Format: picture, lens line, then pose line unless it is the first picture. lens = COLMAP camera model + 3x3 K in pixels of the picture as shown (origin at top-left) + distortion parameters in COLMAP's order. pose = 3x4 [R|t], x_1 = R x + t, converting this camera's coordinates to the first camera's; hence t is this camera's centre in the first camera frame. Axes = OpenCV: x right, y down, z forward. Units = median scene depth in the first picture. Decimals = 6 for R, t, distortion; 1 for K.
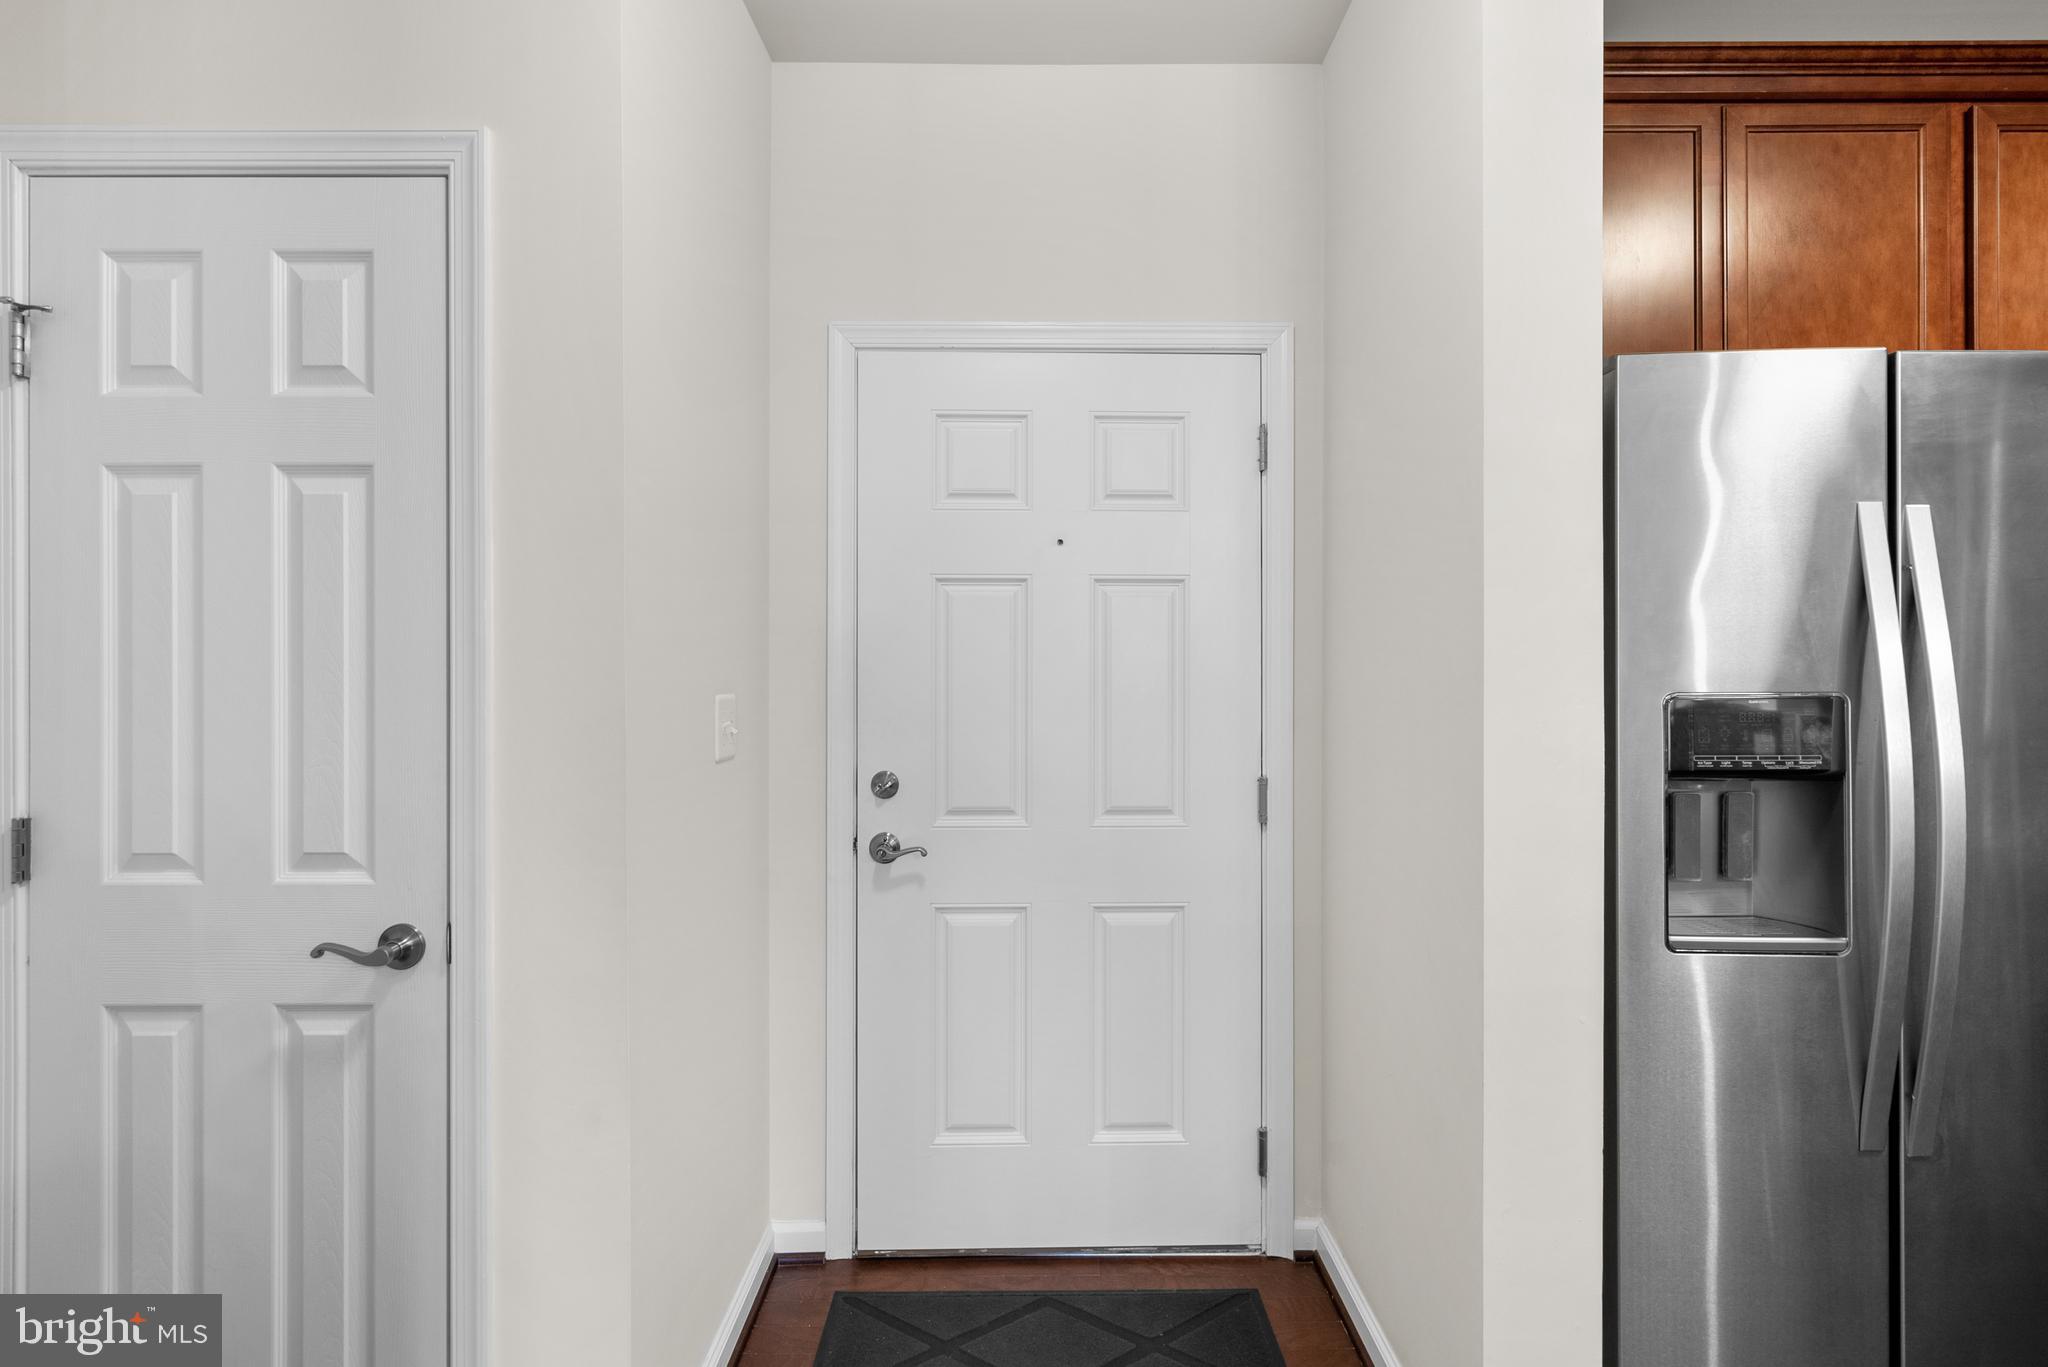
lens RADIAL K [[946.4, 0, 1025.3], [0, 946.4, 667.3], [0, 0, 1]] dist [-0.004187, 0.002597]
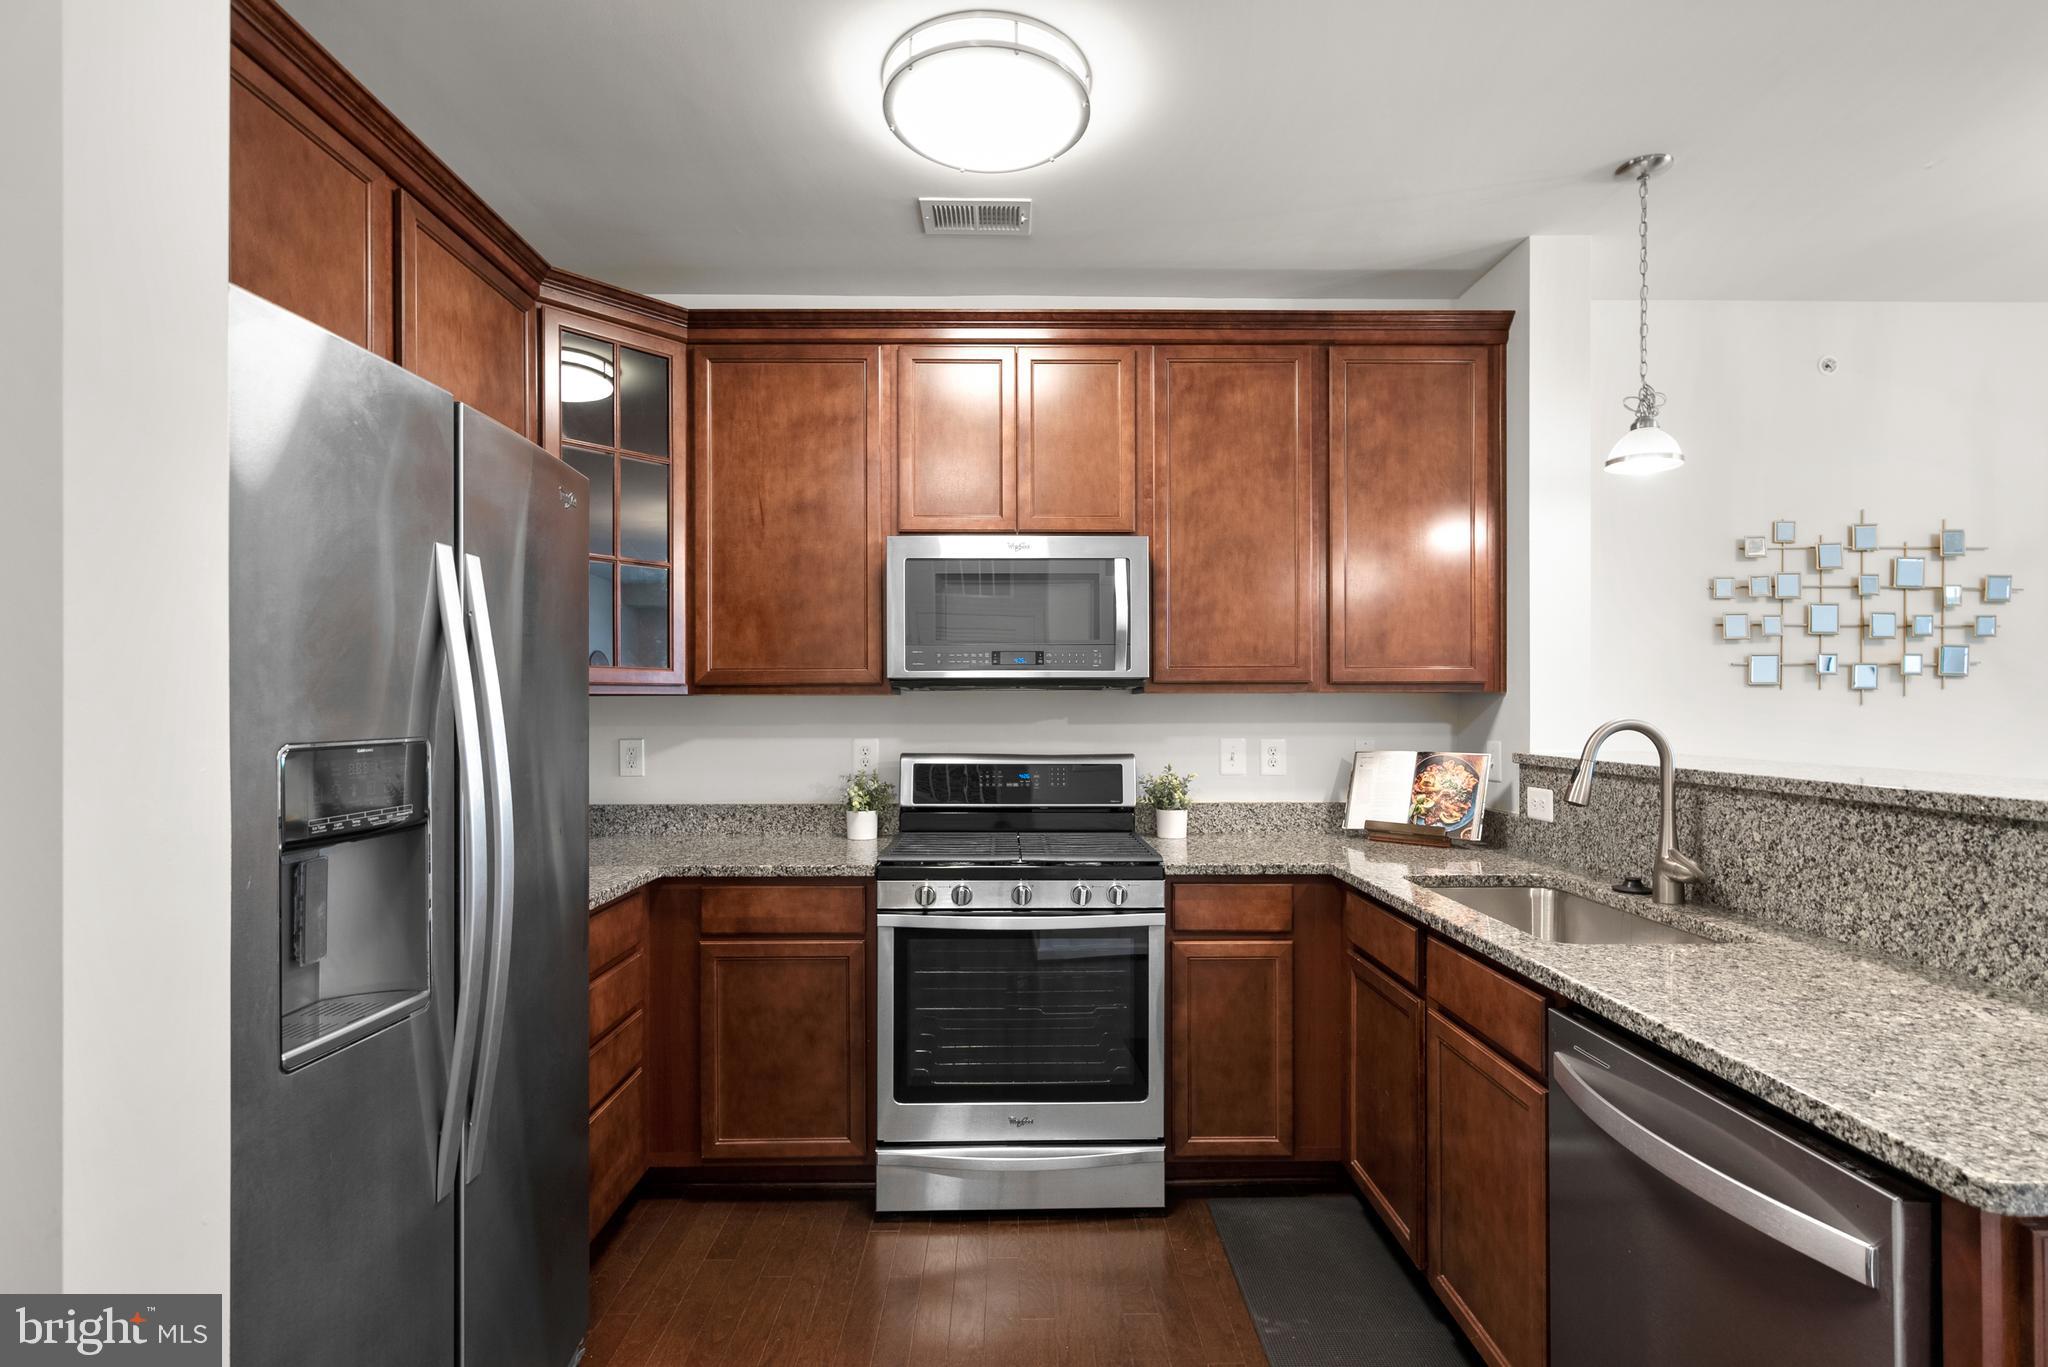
lens RADIAL K [[946.4, 0, 1029.1], [0, 946.4, 708.0], [0, 0, 1]] dist [-0.004187, 0.002597]
pose [[-0.017064, 0.001754, 0.999853, -0.071354], [0.001020, 0.999998, -0.001737, -0.000553], [-0.999854, 0.000990, -0.017066, 0.257628]]
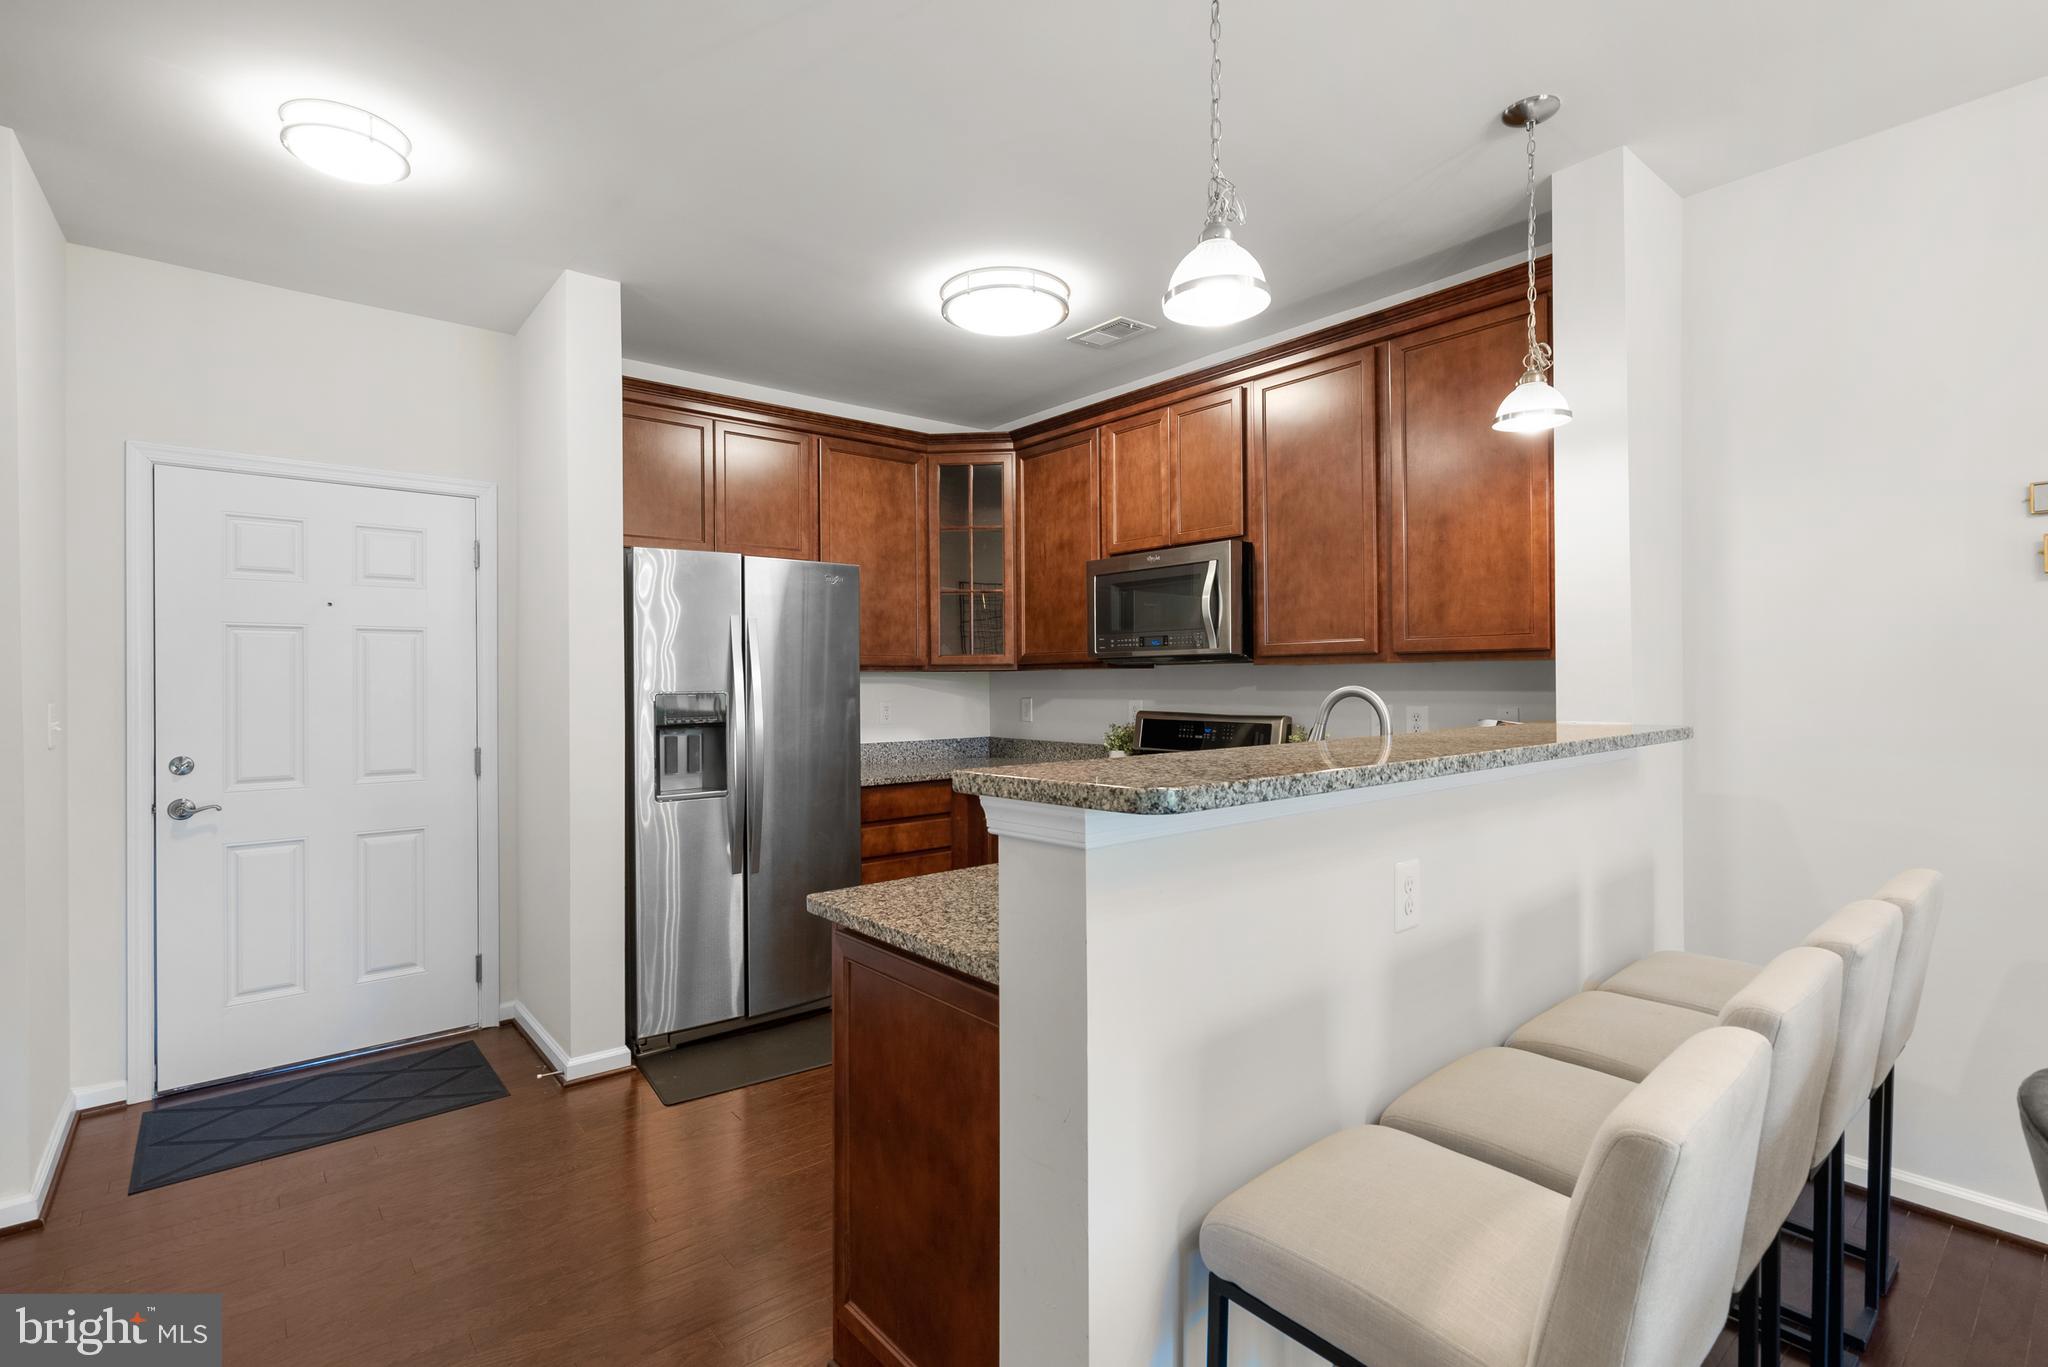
lens RADIAL K [[946.4, 0, 1023.2], [0, 946.4, 681.9], [0, 0, 1]] dist [-0.004187, 0.002597]
pose [[0.763249, -0.004922, 0.646086, -0.099148], [0.005217, 0.999985, 0.001455, 0.000665], [-0.646083, 0.002260, 0.763264, -0.947100]]
